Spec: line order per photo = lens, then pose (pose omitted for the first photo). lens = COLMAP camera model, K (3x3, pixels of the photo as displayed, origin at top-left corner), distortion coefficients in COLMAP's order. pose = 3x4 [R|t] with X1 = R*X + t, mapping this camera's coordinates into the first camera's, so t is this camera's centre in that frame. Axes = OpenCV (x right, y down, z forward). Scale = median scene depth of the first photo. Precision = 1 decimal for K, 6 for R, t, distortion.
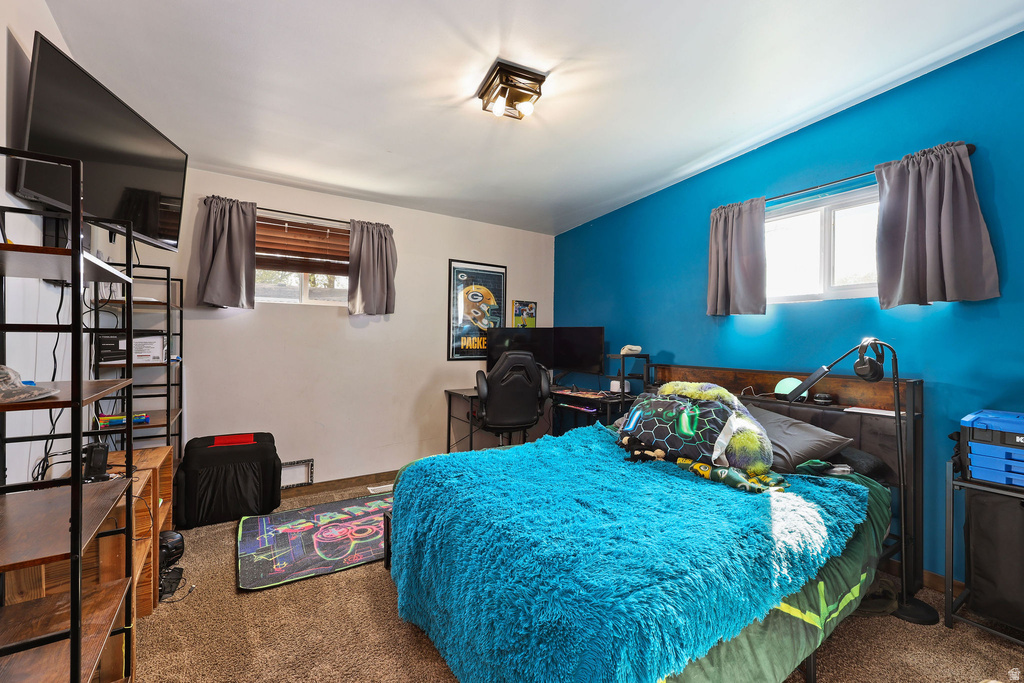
lens RADIAL K [[422.2, 0, 515.3], [0, 422.2, 341.8], [0, 0, 1]] dist [-0.000555, -0.000064]
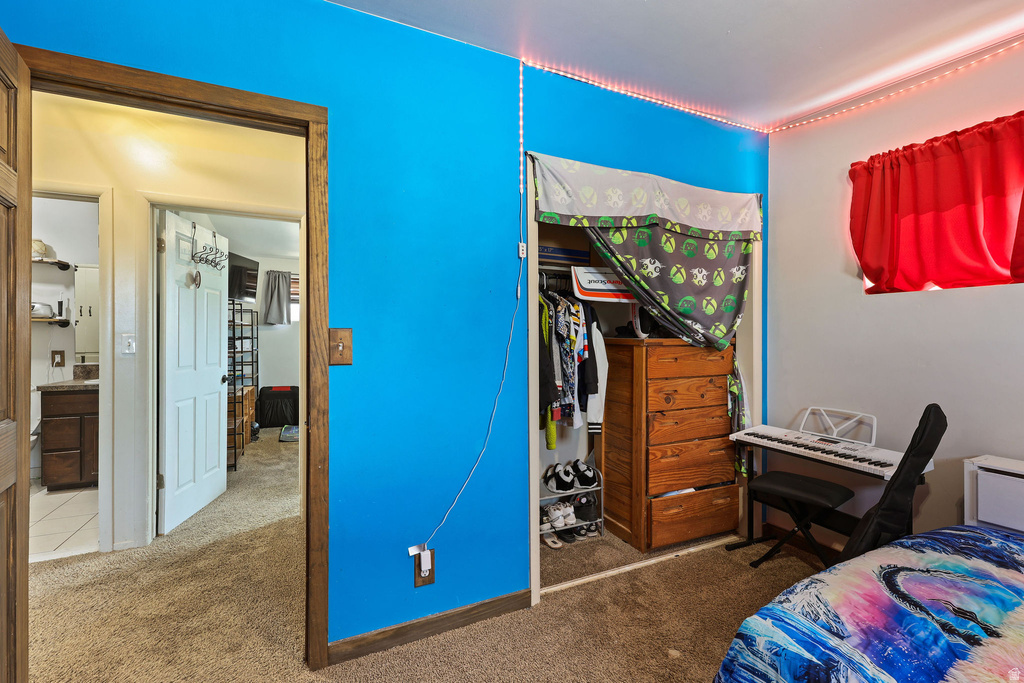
lens RADIAL K [[441.8, 0, 506.6], [0, 441.8, 335.8], [0, 0, 1]] dist [0.019221, 0.000288]
pose [[0.988340, -0.008340, -0.152037, 0.780578], [0.008730, 0.999960, 0.001895, -0.021302], [0.152015, -0.003200, 0.988373, -1.011338]]
